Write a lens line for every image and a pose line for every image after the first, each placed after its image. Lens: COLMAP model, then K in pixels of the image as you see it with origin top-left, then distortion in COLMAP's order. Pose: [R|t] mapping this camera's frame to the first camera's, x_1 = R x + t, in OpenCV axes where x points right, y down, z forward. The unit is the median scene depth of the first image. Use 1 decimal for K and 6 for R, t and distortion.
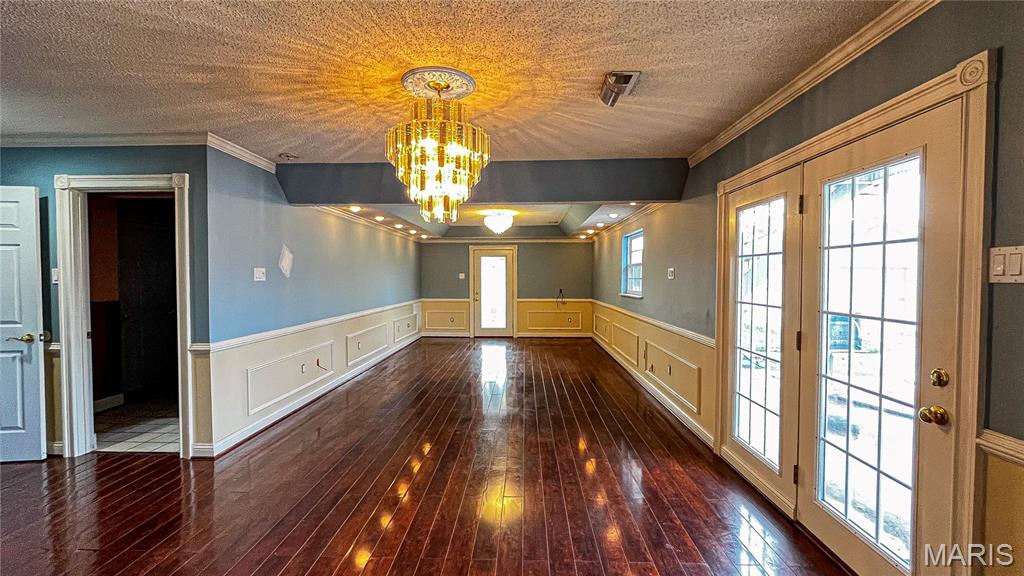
lens RADIAL K [[418.2, 0, 512.5], [0, 418.2, 288.4], [0, 0, 1]] dist [-0.003364, -0.000324]
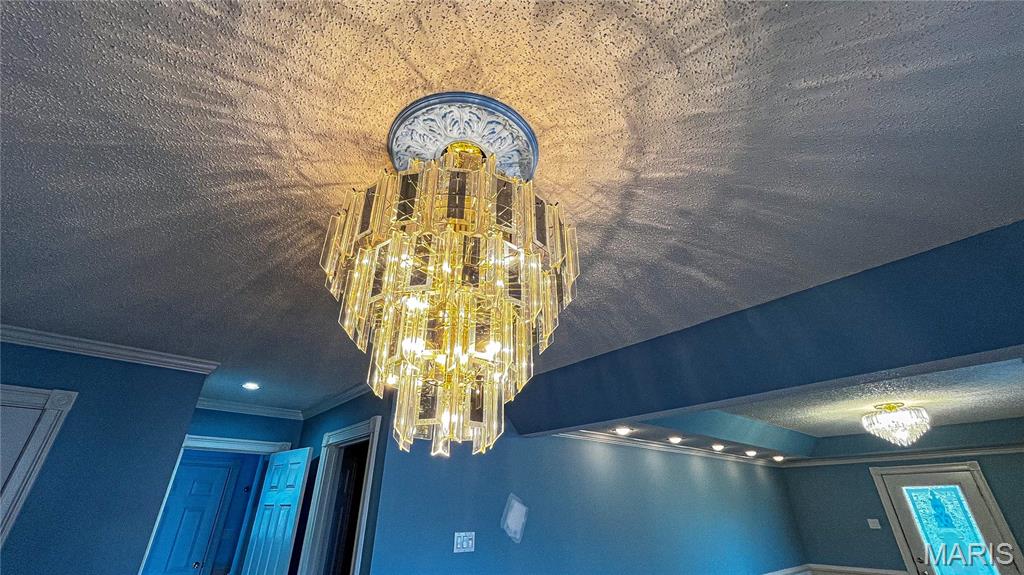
lens RADIAL K [[418.2, 0, 512.5], [0, 418.2, 287.9], [0, 0, 1]] dist [-0.003364, -0.000324]
pose [[0.680602, -0.342813, -0.647503, 0.068330], [-0.021961, 0.873835, -0.485726, -0.060580], [0.732324, 0.344806, 0.587205, 0.423127]]
